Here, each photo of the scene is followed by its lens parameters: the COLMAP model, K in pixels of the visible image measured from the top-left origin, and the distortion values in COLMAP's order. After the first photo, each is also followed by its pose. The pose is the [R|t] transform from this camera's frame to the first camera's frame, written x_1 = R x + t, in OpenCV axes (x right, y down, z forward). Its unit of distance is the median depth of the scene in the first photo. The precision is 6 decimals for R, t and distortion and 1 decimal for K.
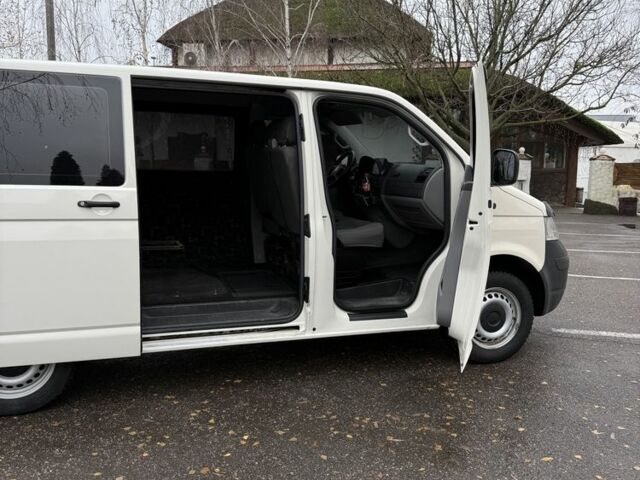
lens RADIAL K [[595.9, 0, 320.0], [0, 595.9, 240.0], [0, 0, 1]] dist [0.125917, -0.249873]
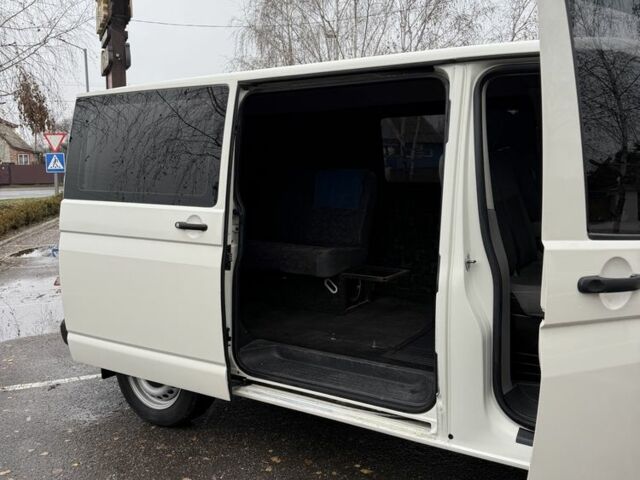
lens RADIAL K [[596.8, 0, 322.6], [0, 596.8, 231.9], [0, 0, 1]] dist [0.125633, -0.245116]
pose [[0.616591, 0.061769, -0.784857, 0.459391], [-0.076389, 0.996907, 0.018446, -0.079140], [0.783569, 0.048581, 0.619402, 0.559864]]
